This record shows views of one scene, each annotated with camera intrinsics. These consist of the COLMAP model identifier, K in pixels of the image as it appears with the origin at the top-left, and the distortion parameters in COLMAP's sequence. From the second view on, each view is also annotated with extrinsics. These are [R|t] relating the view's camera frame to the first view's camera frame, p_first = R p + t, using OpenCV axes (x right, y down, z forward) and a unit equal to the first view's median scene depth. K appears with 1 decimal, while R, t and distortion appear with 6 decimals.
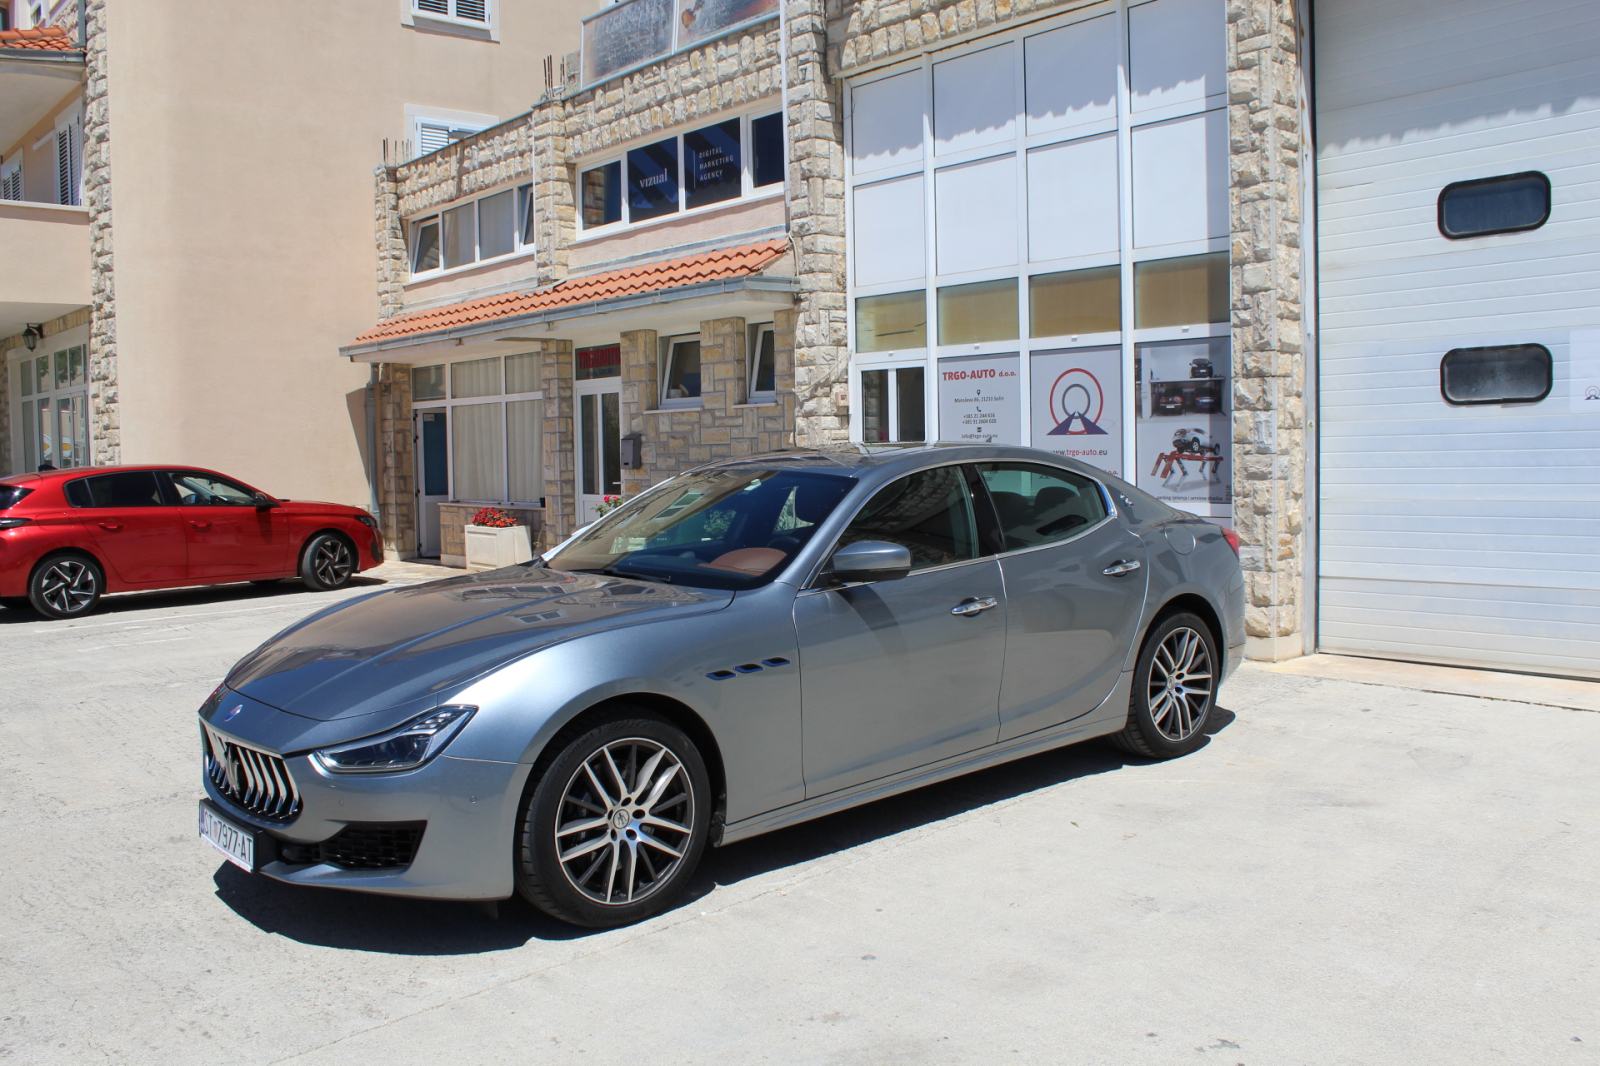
lens RADIAL K [[1362.4, 0, 806.9], [0, 1362.4, 515.6], [0, 0, 1]] dist [-0.163997, 0.150939]
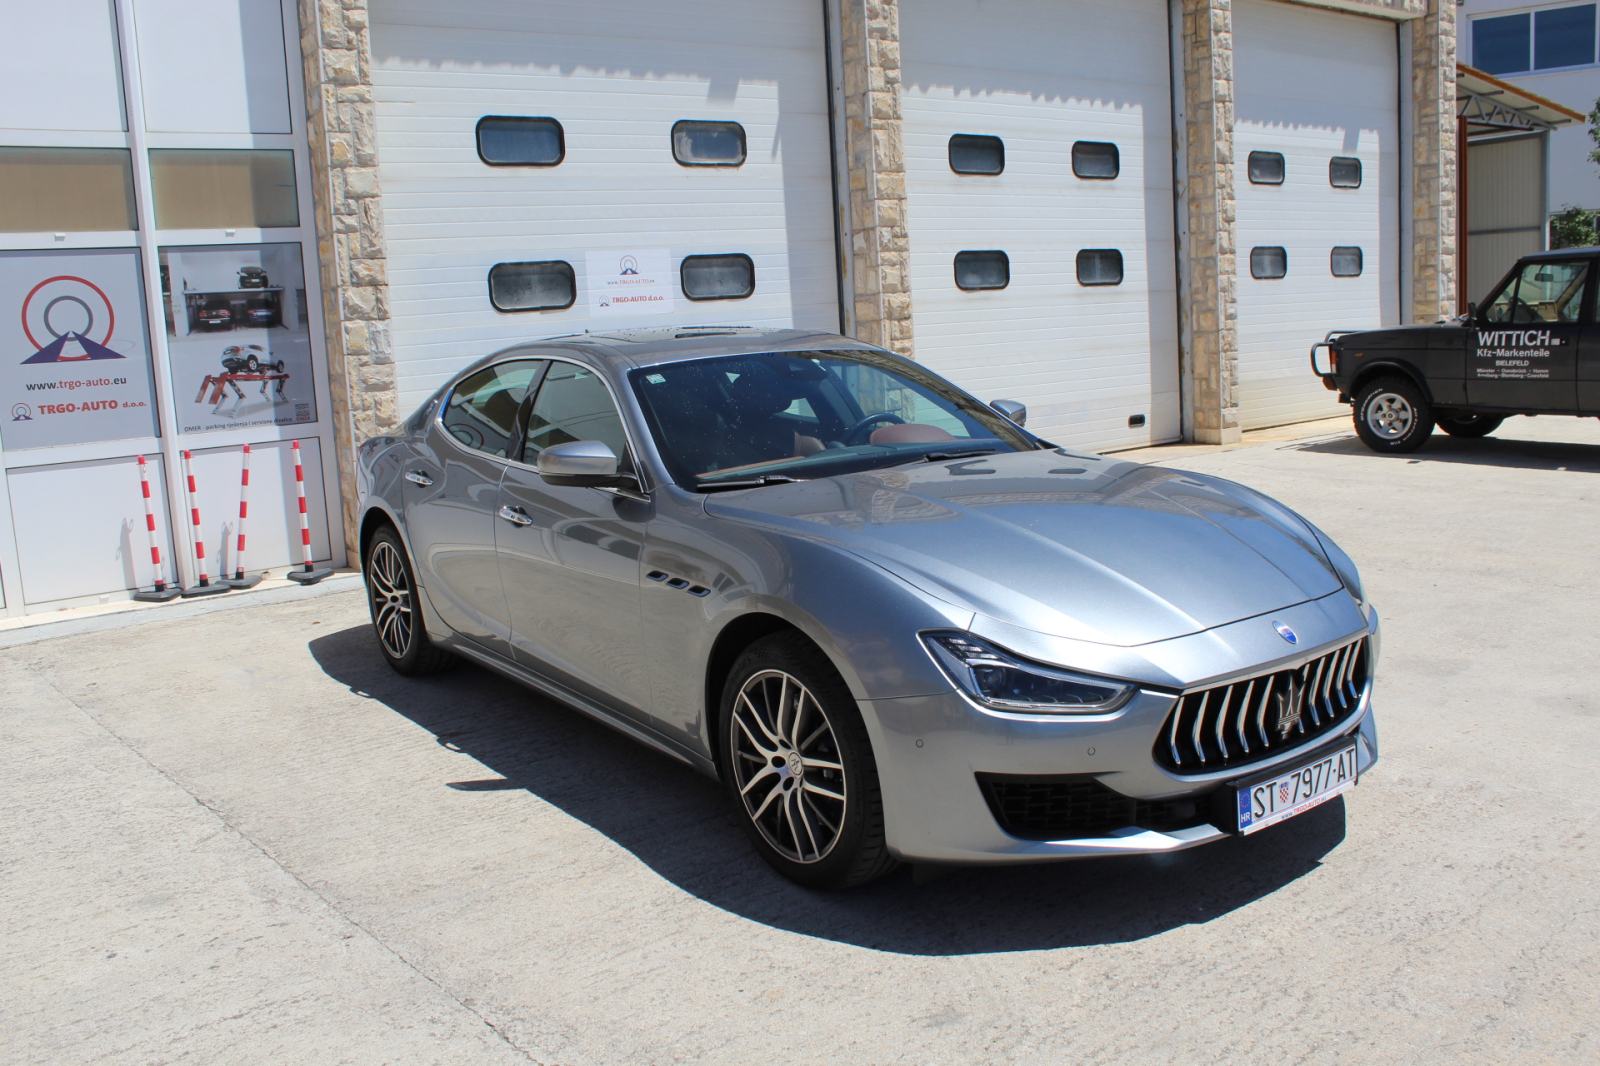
lens RADIAL K [[1362.4, 0, 807.4], [0, 1362.4, 520.5], [0, 0, 1]] dist [-0.163997, 0.150939]
pose [[0.095662, -0.132786, 0.986517, -0.570604], [0.103744, 0.986995, 0.122790, -0.019454], [-0.989993, 0.090599, 0.108194, 0.551996]]
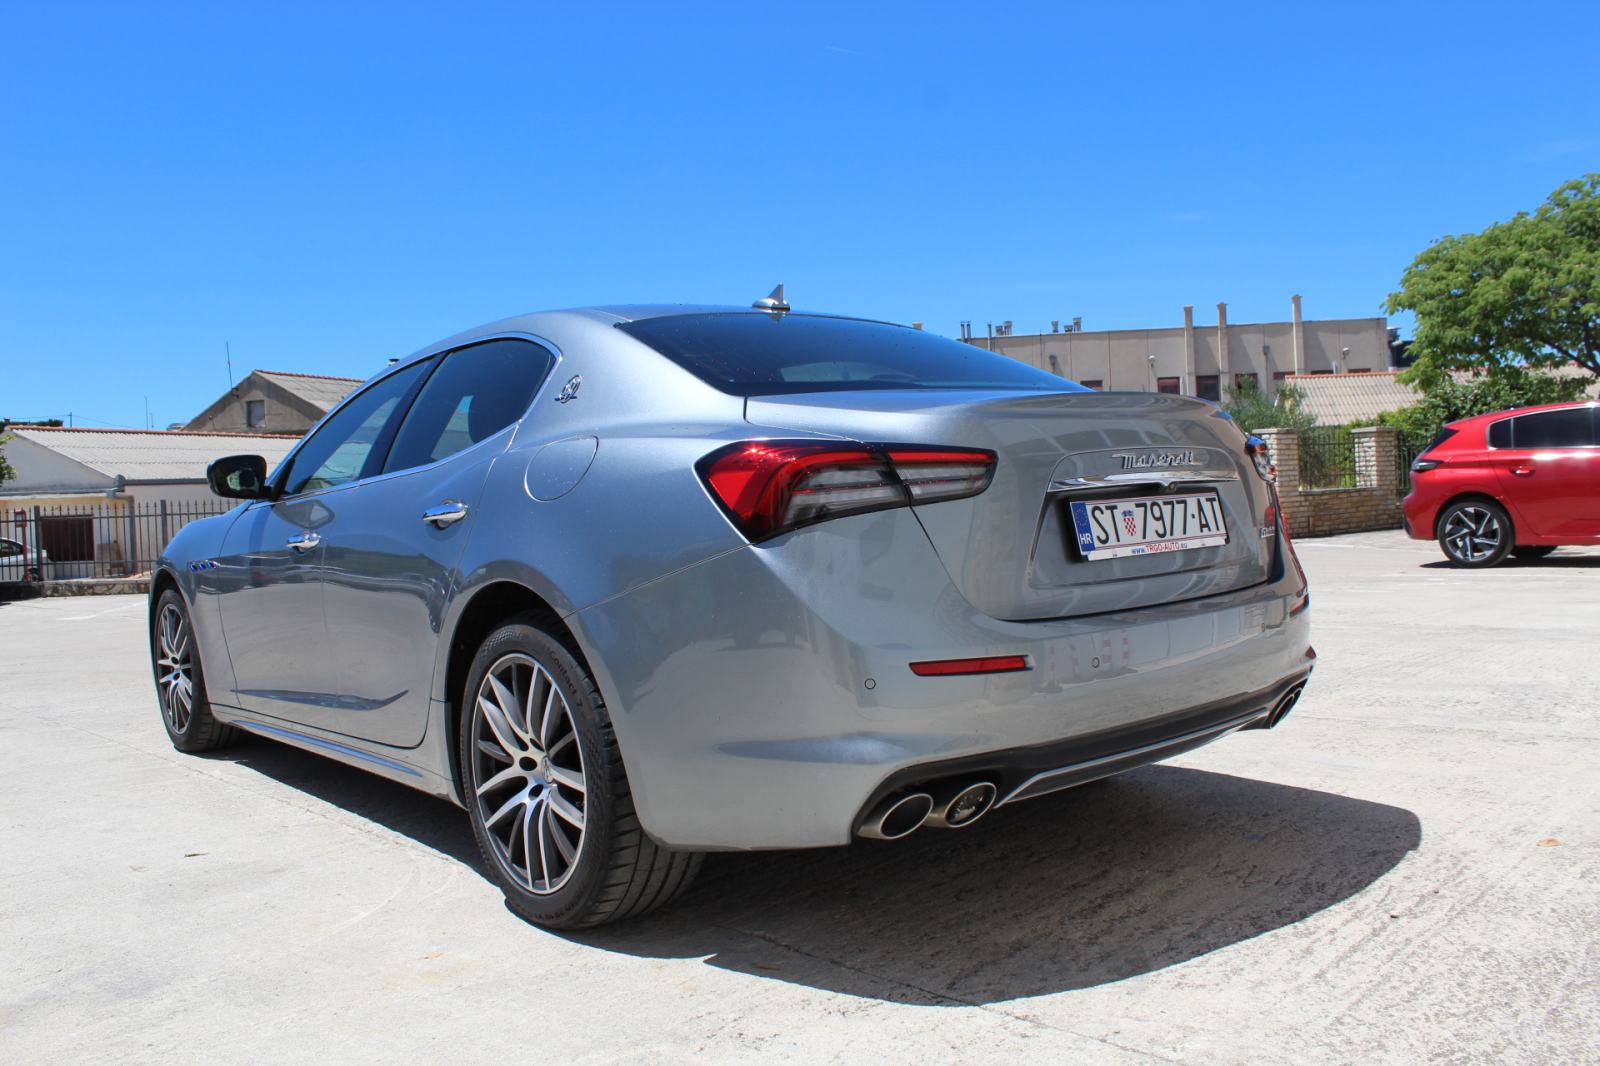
lens RADIAL K [[1333.0, 0, 811.2], [0, 1333.0, 510.6], [0, 0, 1]] dist [-0.166052, 0.146861]
pose [[-0.022220, 0.038183, -0.999024, 0.492990], [-0.010218, 0.999210, 0.038417, 0.009525], [0.999701, 0.011062, -0.021812, 0.744083]]
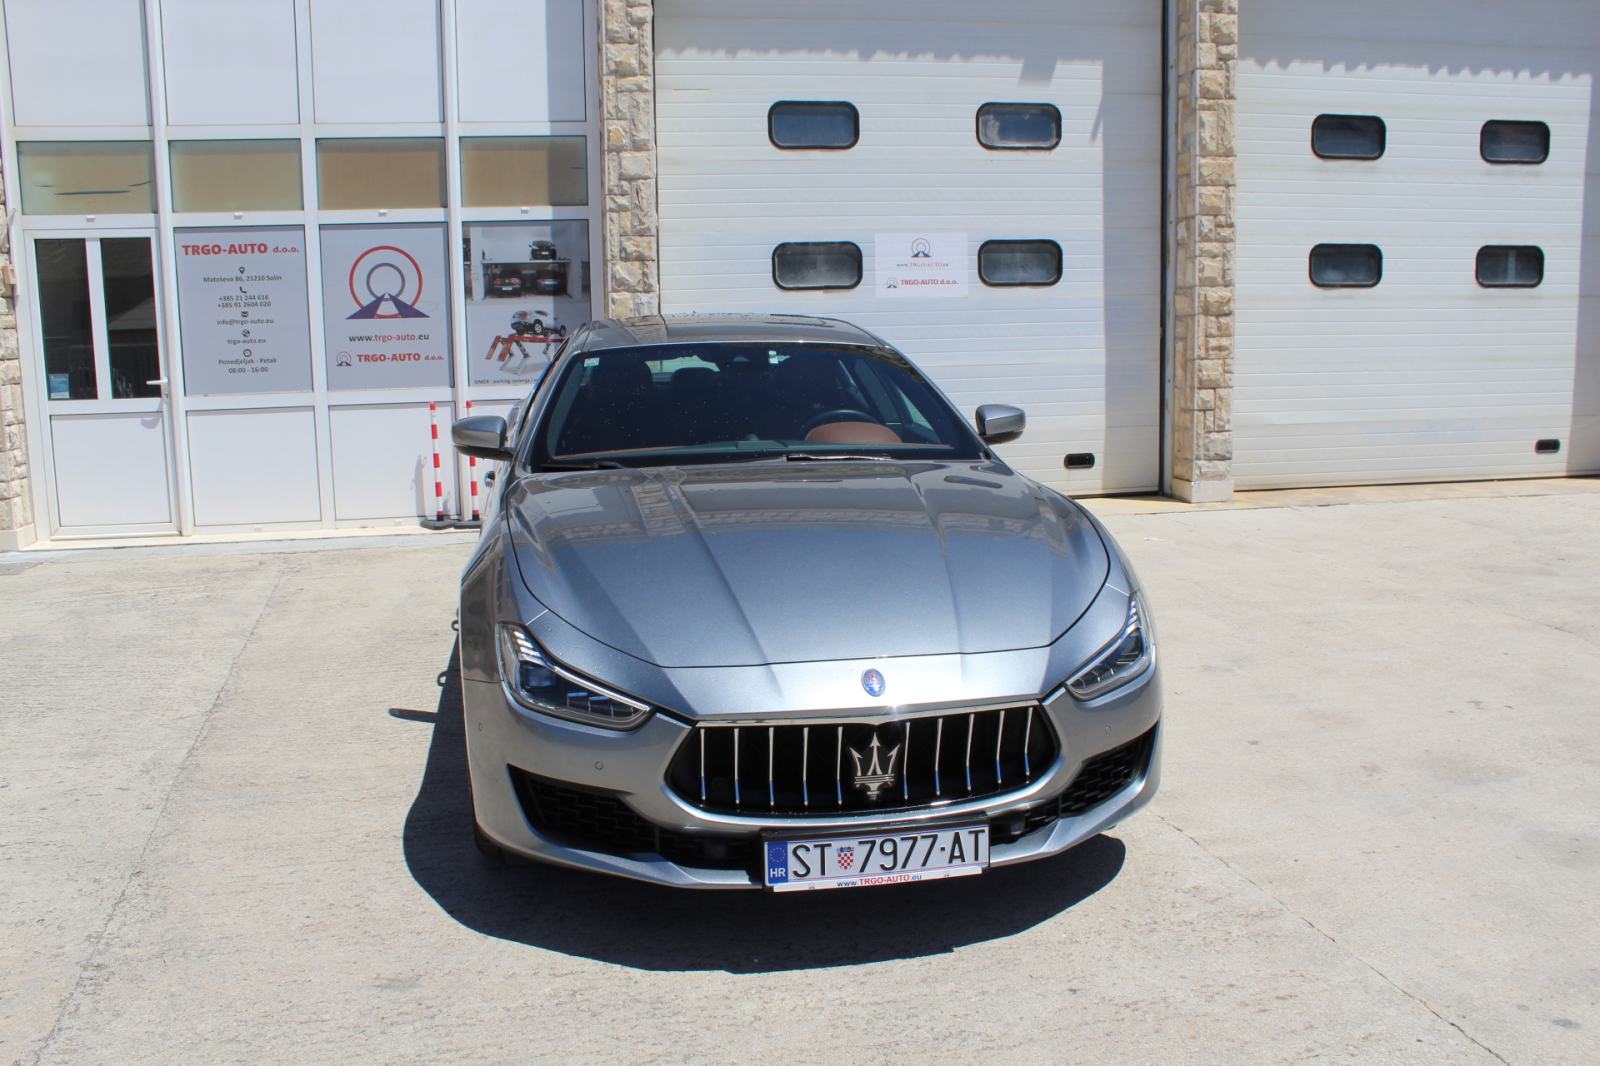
lens RADIAL K [[1362.4, 0, 808.2], [0, 1362.4, 518.4], [0, 0, 1]] dist [-0.163997, 0.150939]
pose [[0.514012, -0.115422, 0.849982, -0.486089], [0.050145, 0.993254, 0.104553, -0.005712], [-0.856316, -0.011119, 0.516333, 0.307708]]
